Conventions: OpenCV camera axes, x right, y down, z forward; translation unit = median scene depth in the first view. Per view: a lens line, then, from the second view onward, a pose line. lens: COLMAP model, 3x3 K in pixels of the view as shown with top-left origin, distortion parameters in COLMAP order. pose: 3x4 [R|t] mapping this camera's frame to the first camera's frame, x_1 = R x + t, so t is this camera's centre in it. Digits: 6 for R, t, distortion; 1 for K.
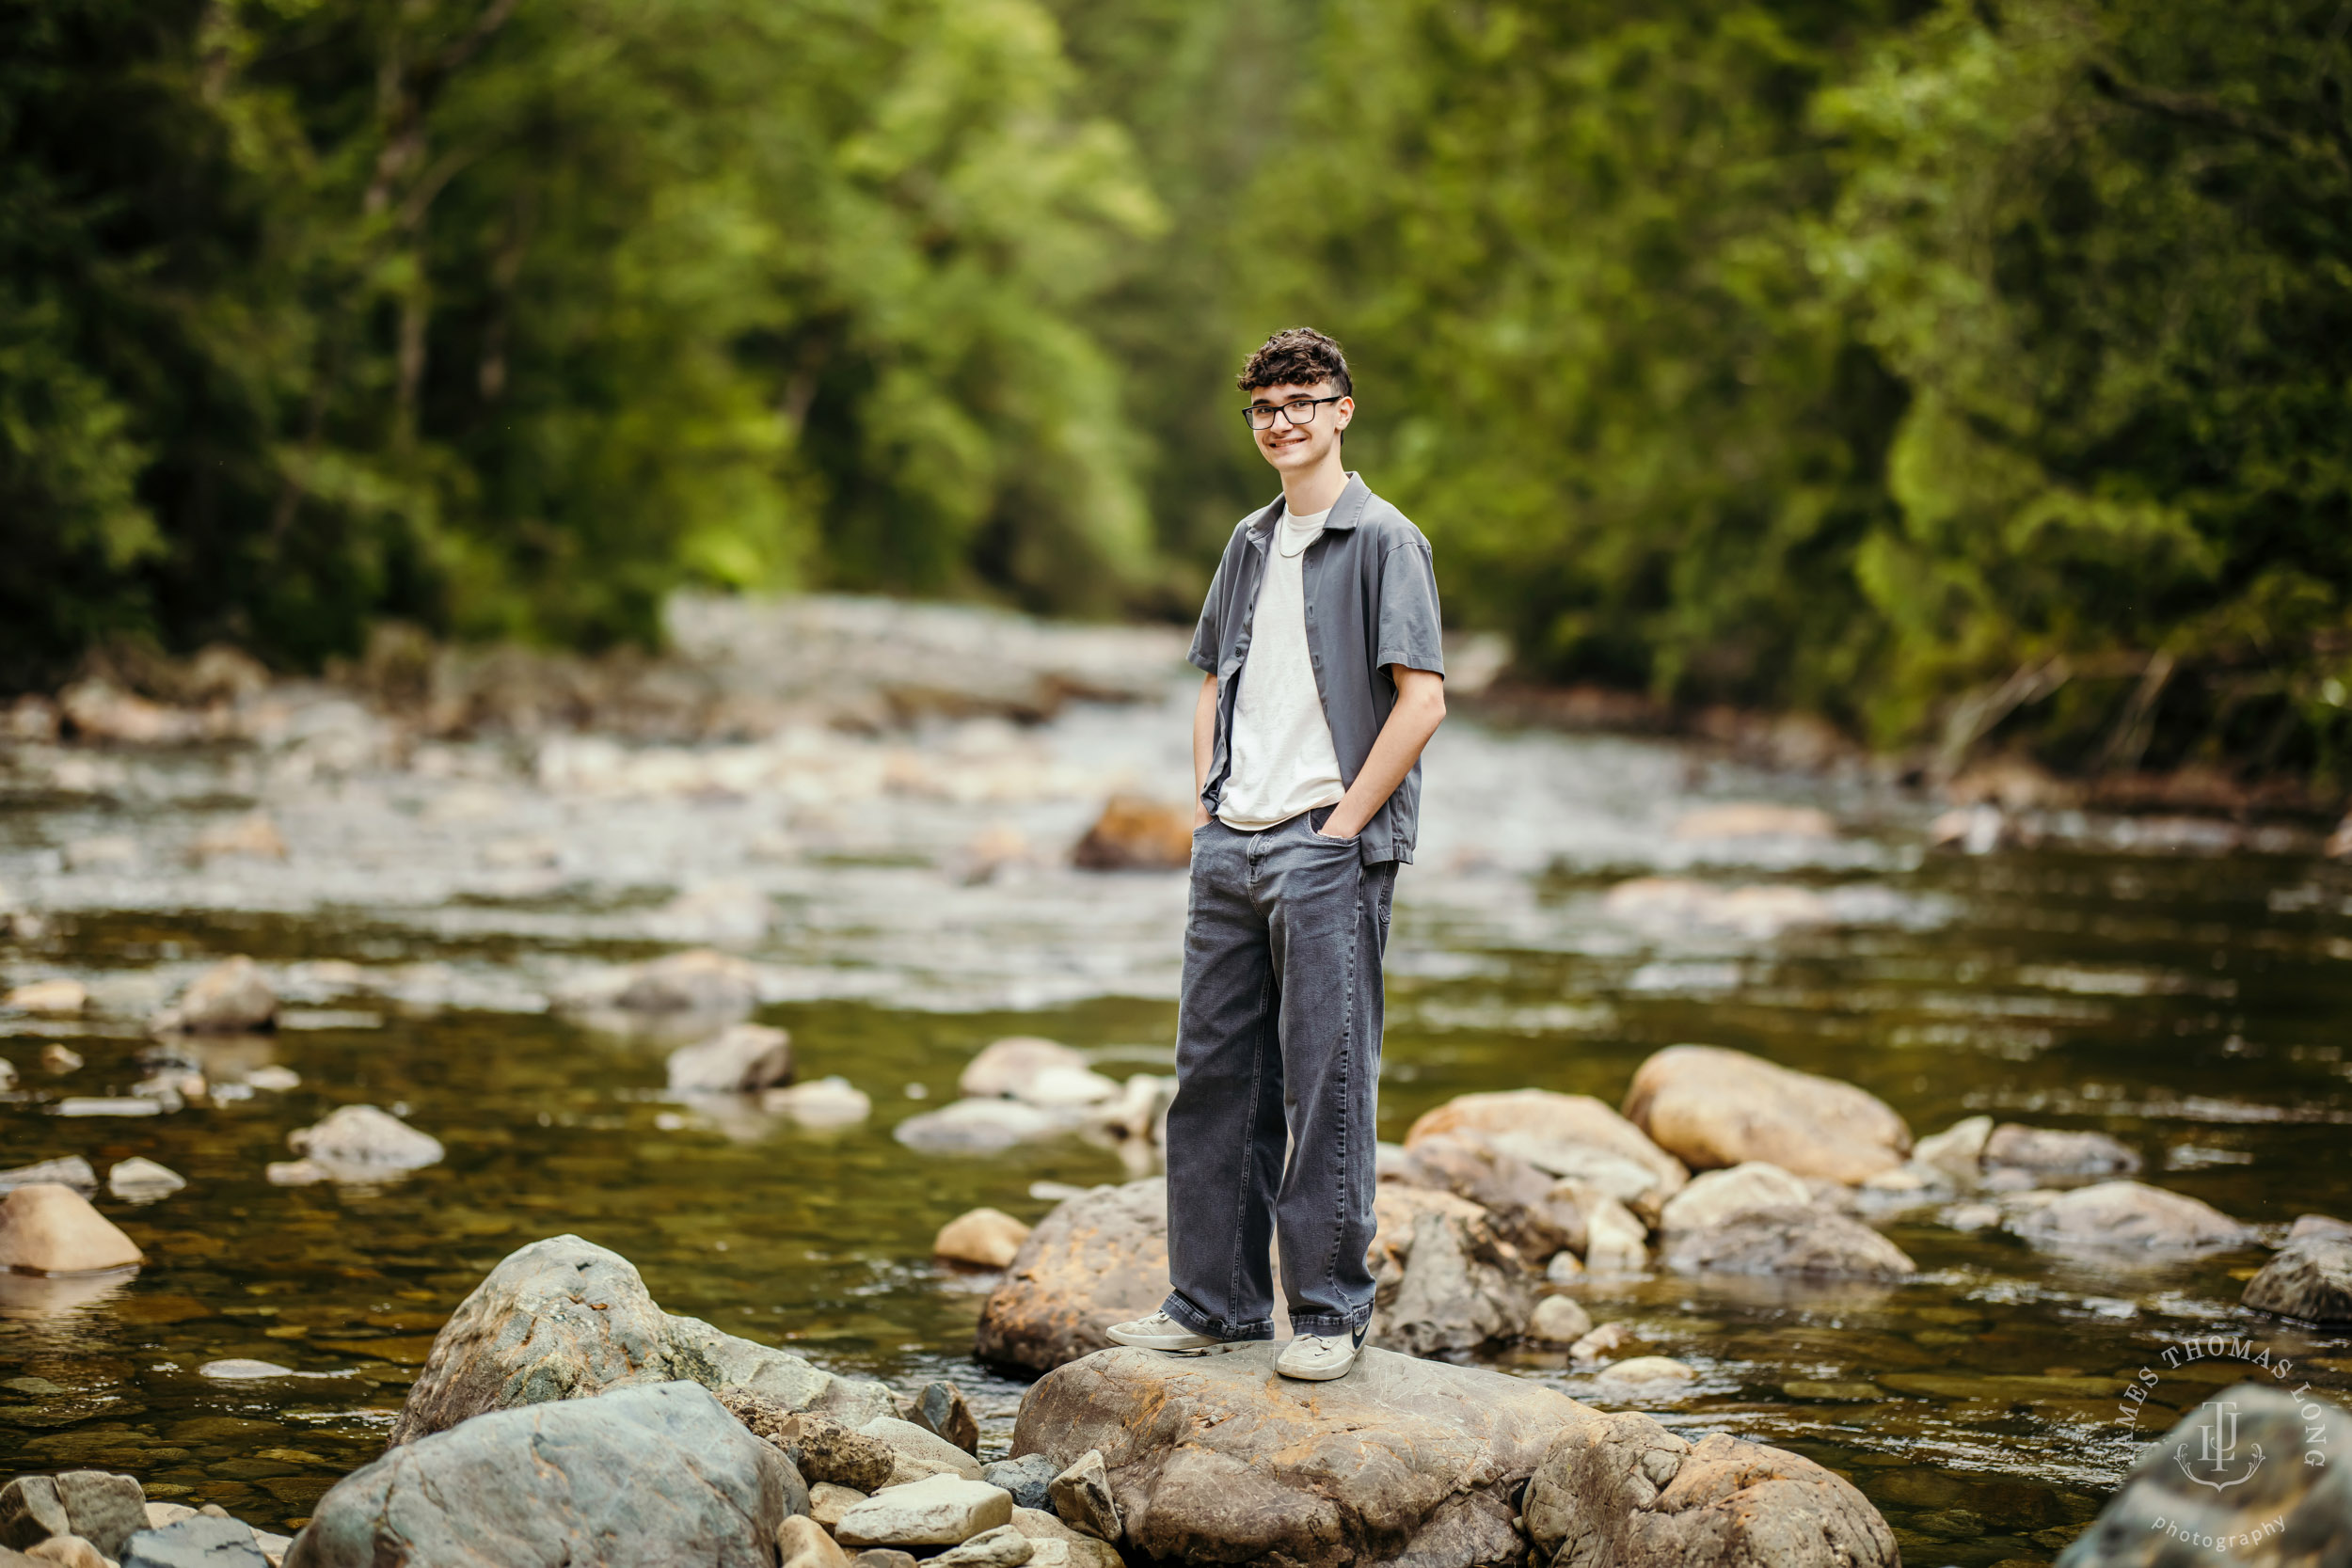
lens RADIAL K [[5679.0, 0, 1176.0], [0, 5679.0, 784.0], [0, 0, 1]] dist [0.062772, -0.298796]
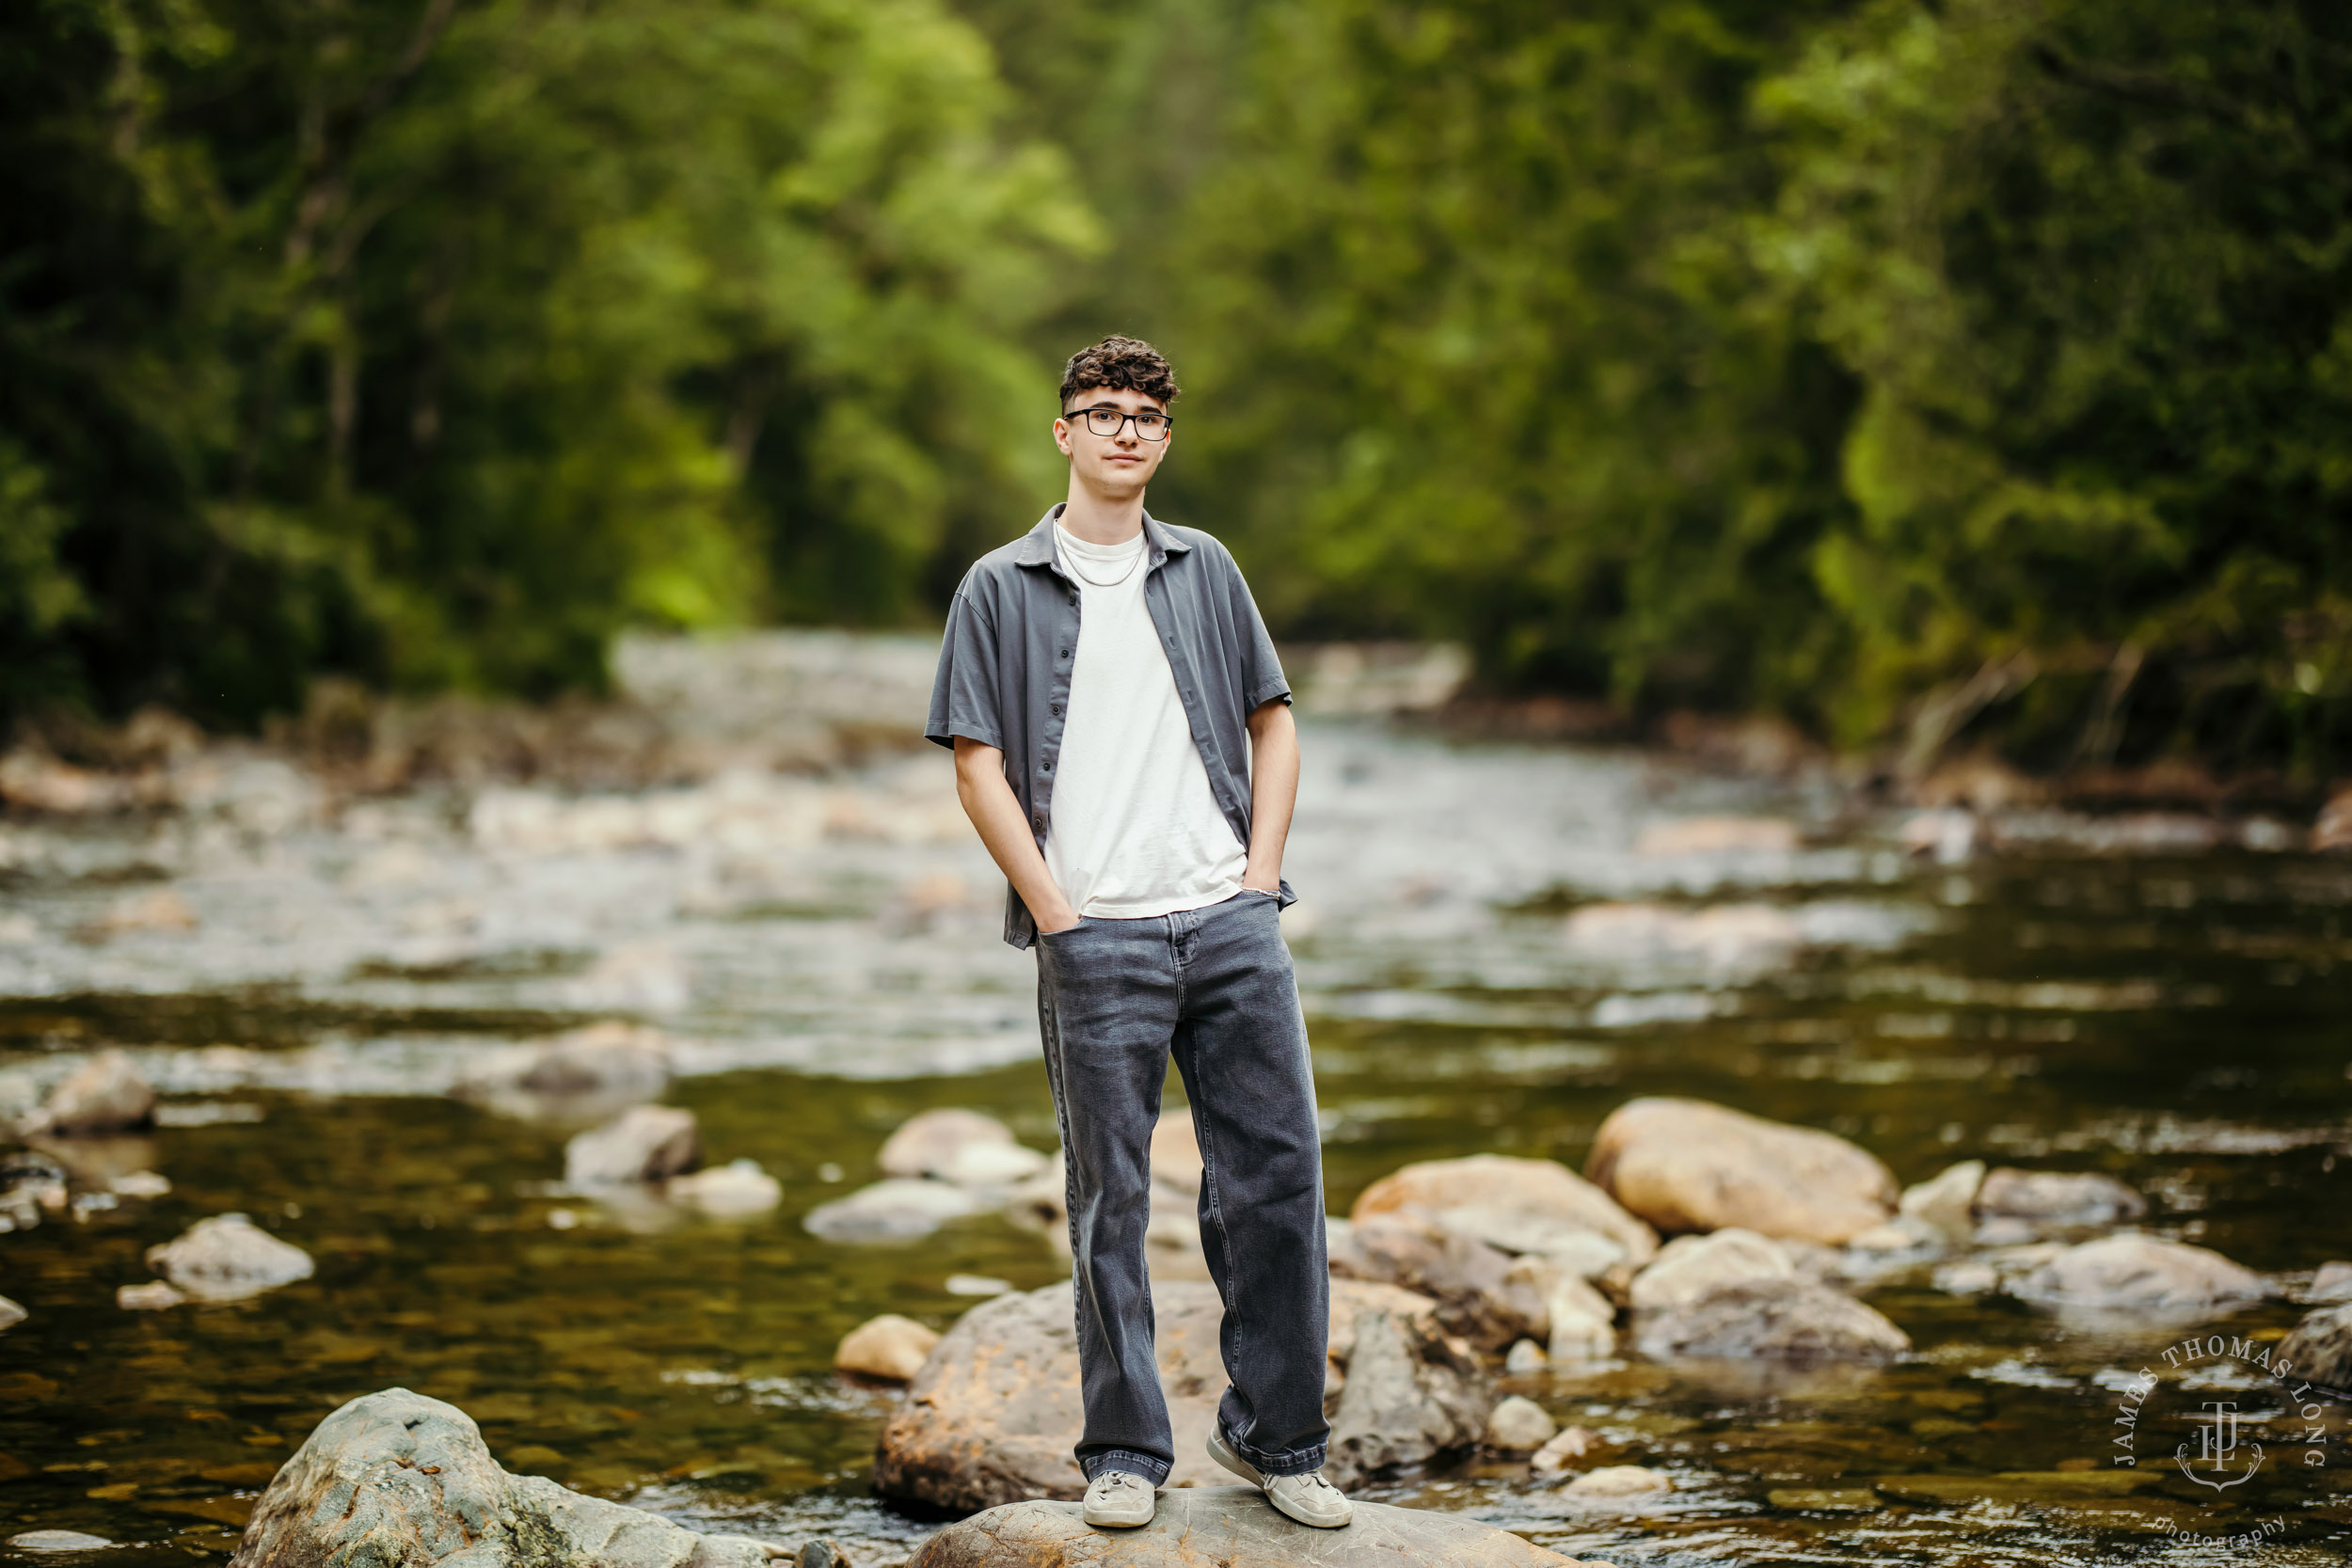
lens RADIAL K [[6929.3, 0, 1121.6], [0, 6929.3, 792.8], [0, 0, 1]] dist [0.097020, -0.519502]
pose [[0.999131, -0.037357, 0.018509, -0.021765], [0.037614, 0.999198, -0.013725, 0.011734], [-0.017982, 0.014409, 0.999734, -0.180240]]
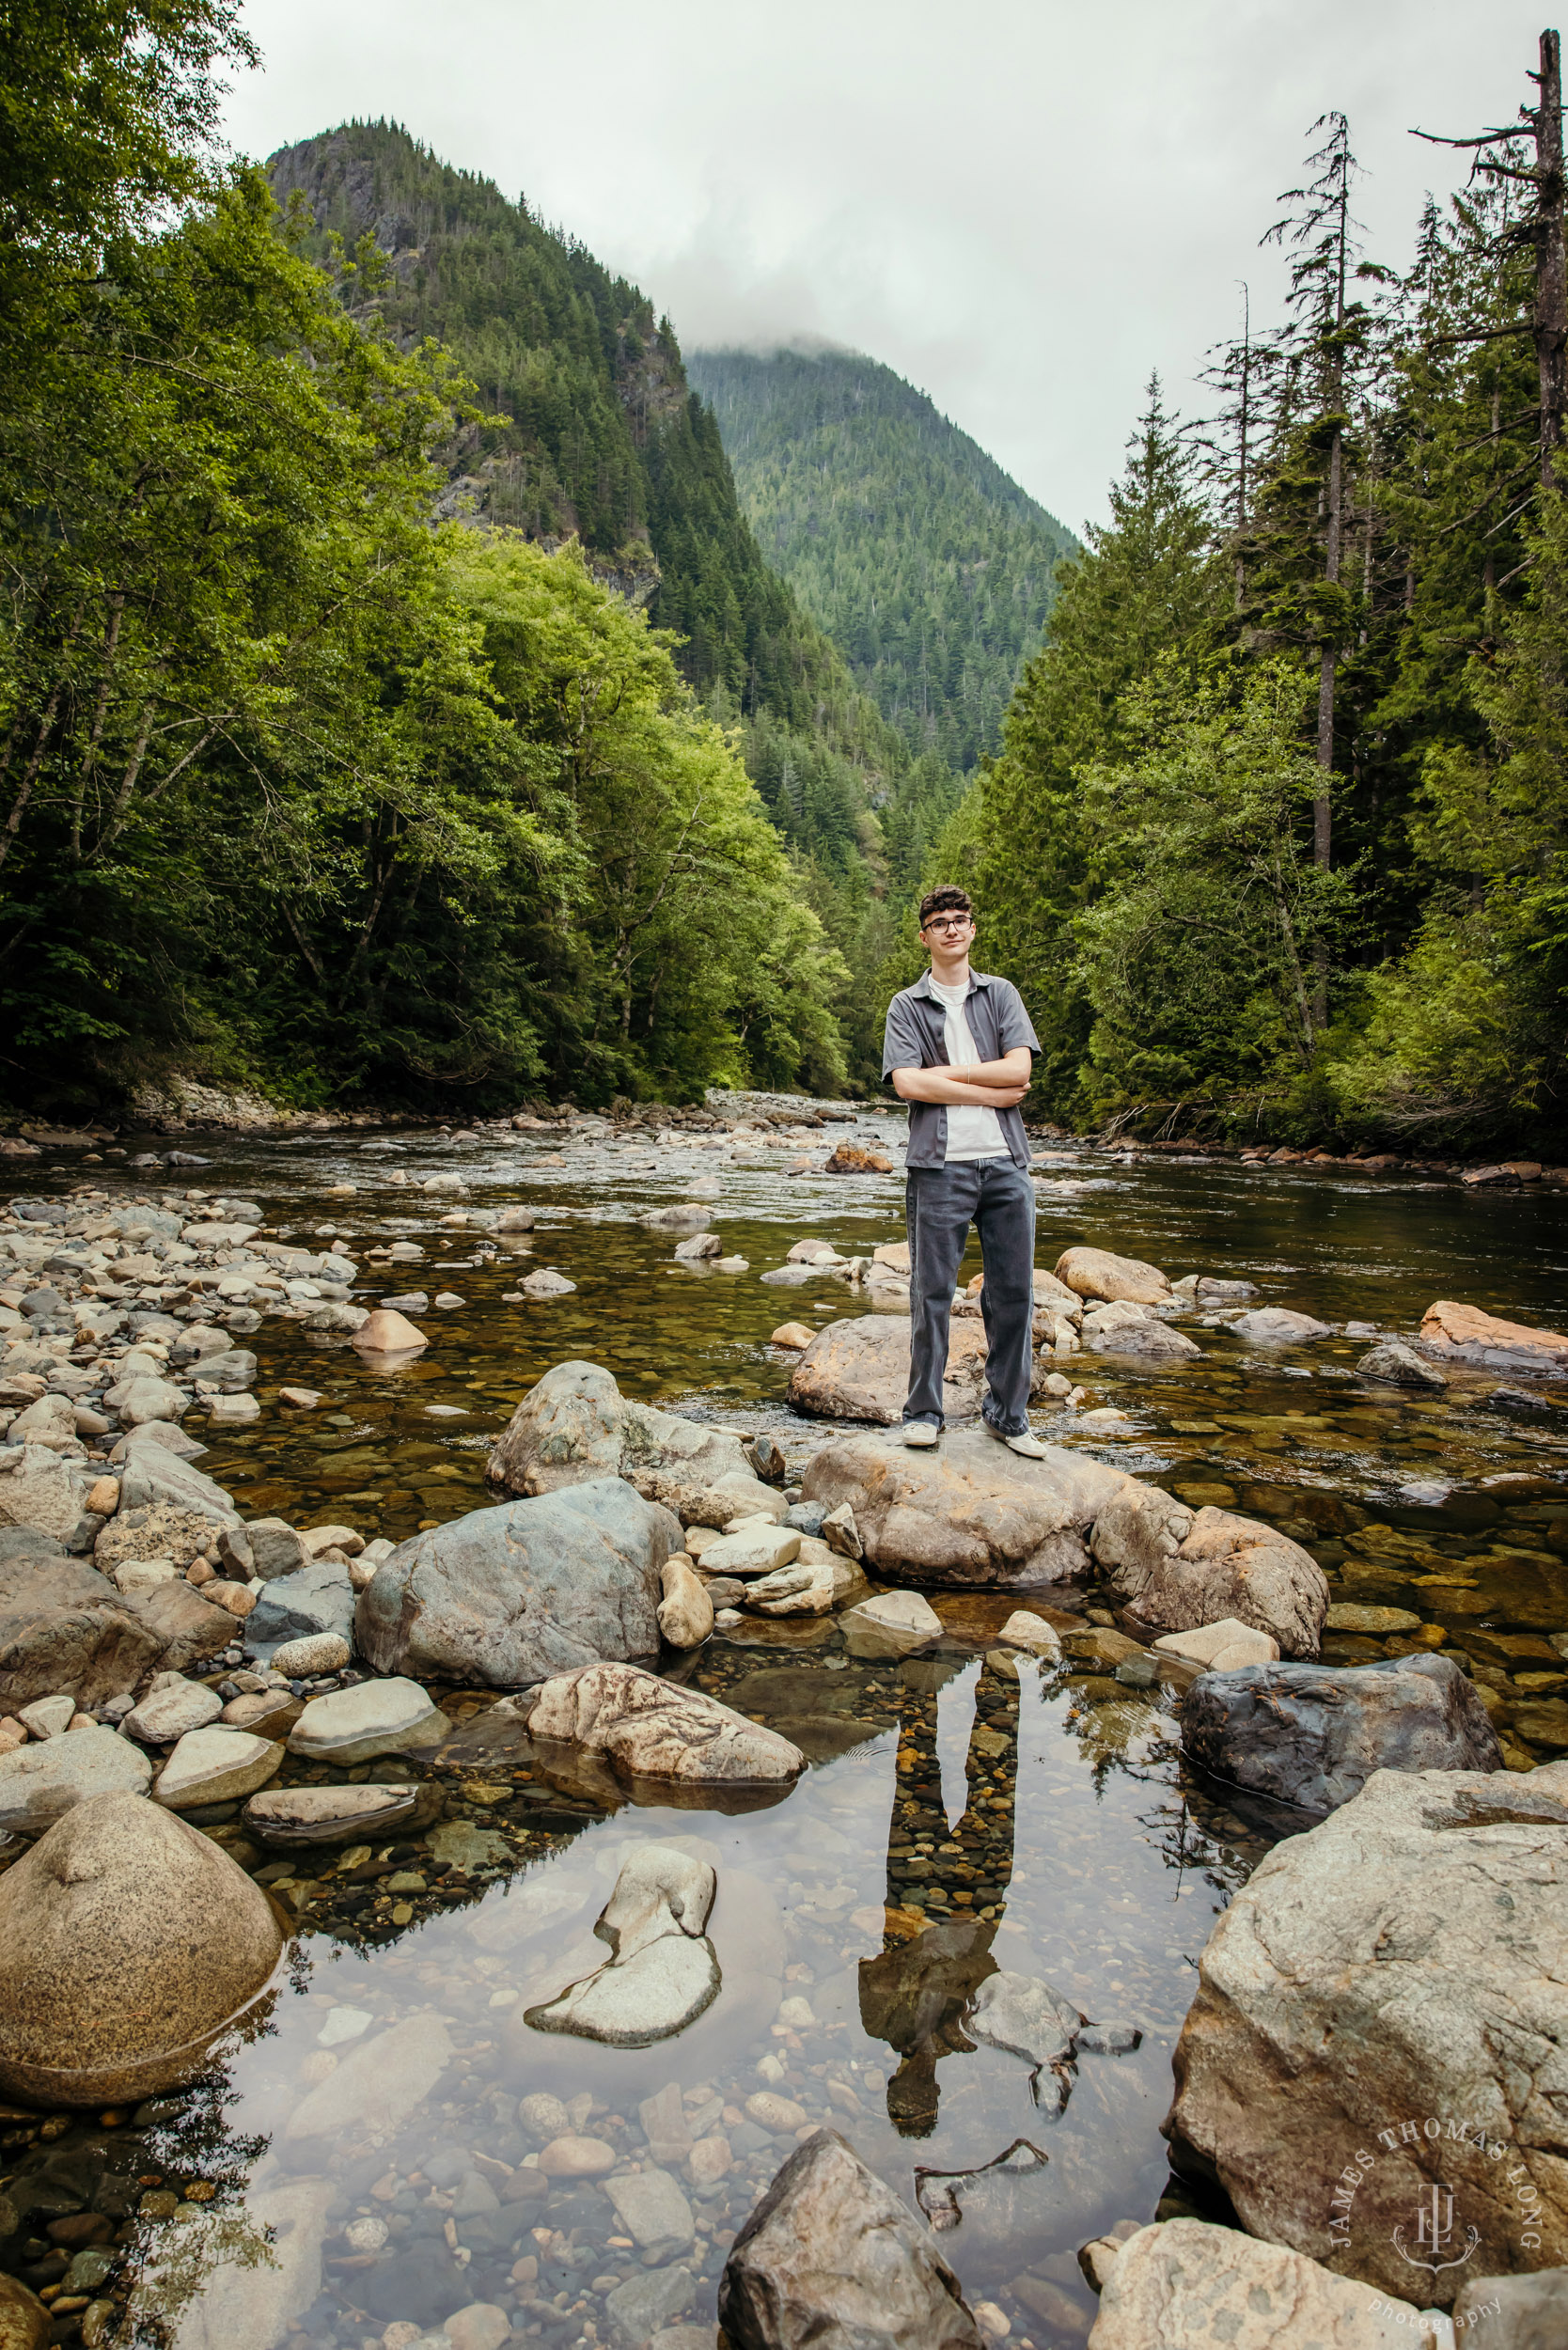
lens RADIAL K [[5674.9, 0, 784.0], [0, 5674.9, 1175.0], [0, 0, 1]] dist [0.062772, -0.298796]
pose [[0.999556, 0.000954, -0.029766, 0.049191], [-0.000598, 0.999928, 0.011965, -0.019314], [0.029776, -0.011942, 0.999485, -2.044820]]
